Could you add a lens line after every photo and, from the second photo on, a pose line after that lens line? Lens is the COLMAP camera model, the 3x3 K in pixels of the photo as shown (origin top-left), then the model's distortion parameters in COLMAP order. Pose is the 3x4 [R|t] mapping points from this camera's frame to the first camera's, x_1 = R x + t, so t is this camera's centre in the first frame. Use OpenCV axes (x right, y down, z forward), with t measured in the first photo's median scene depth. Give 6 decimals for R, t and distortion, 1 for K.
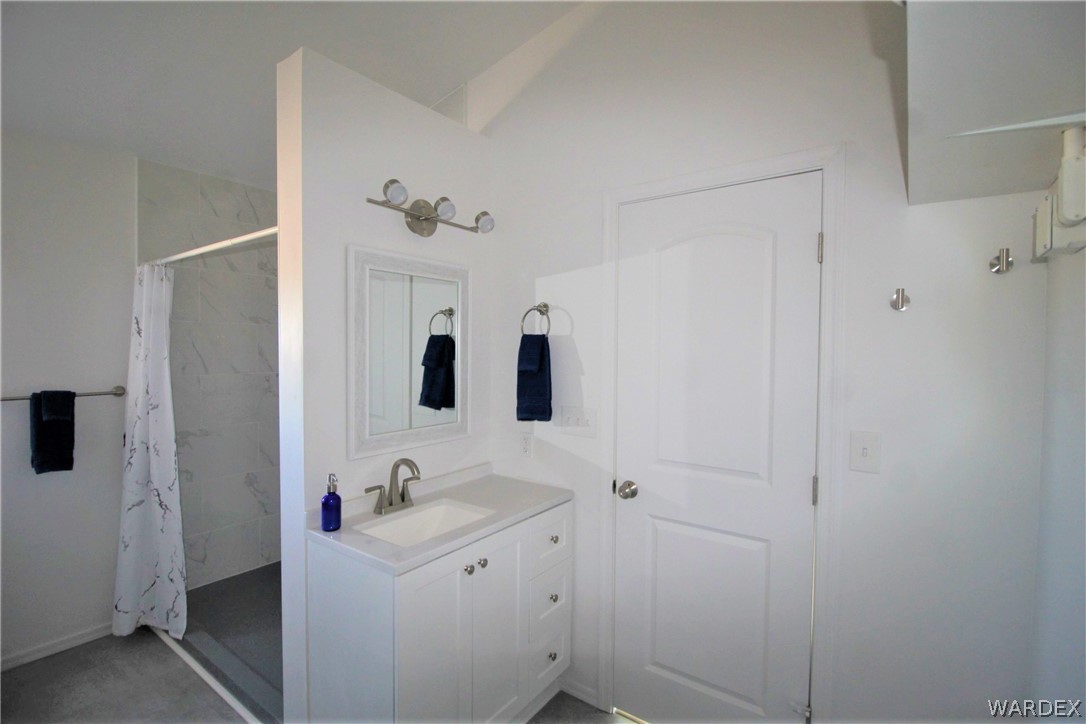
lens RADIAL K [[503.6, 0, 543.0], [0, 503.6, 362.0], [0, 0, 1]] dist [-0.000189, -0.000296]
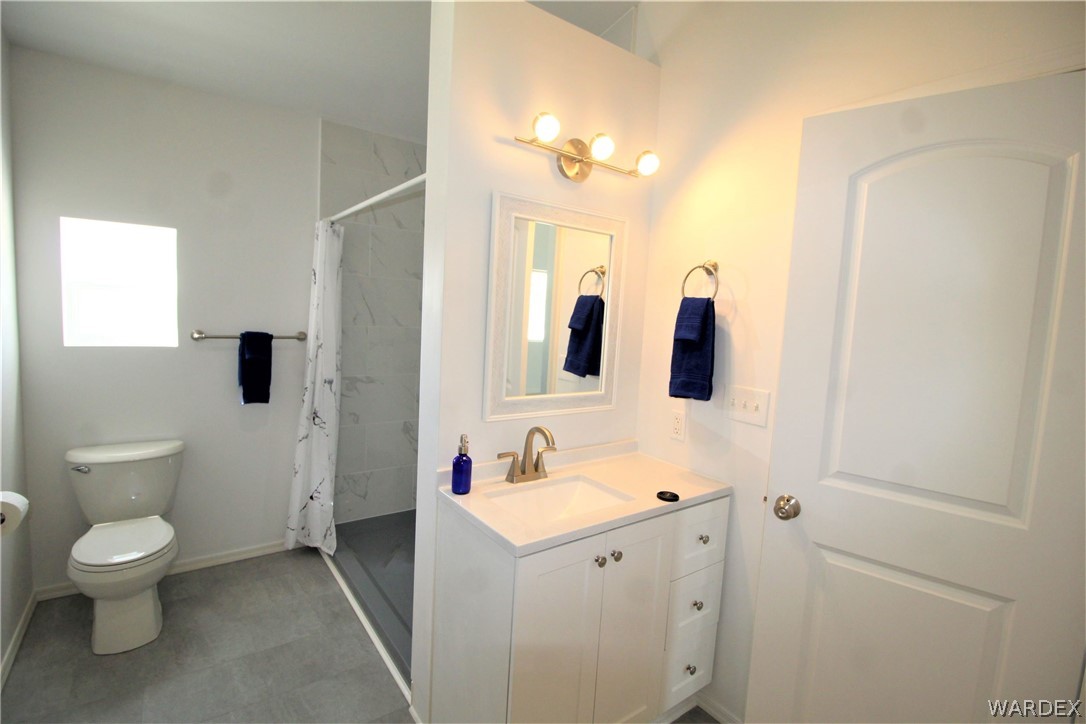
lens RADIAL K [[503.6, 0, 543.0], [0, 503.6, 362.0], [0, 0, 1]] dist [-0.000189, -0.000296]
pose [[0.952130, 0.073961, -0.296612, -0.005918], [-0.056179, 0.996099, 0.068045, 0.010989], [0.300488, -0.048124, 0.952571, 0.121857]]
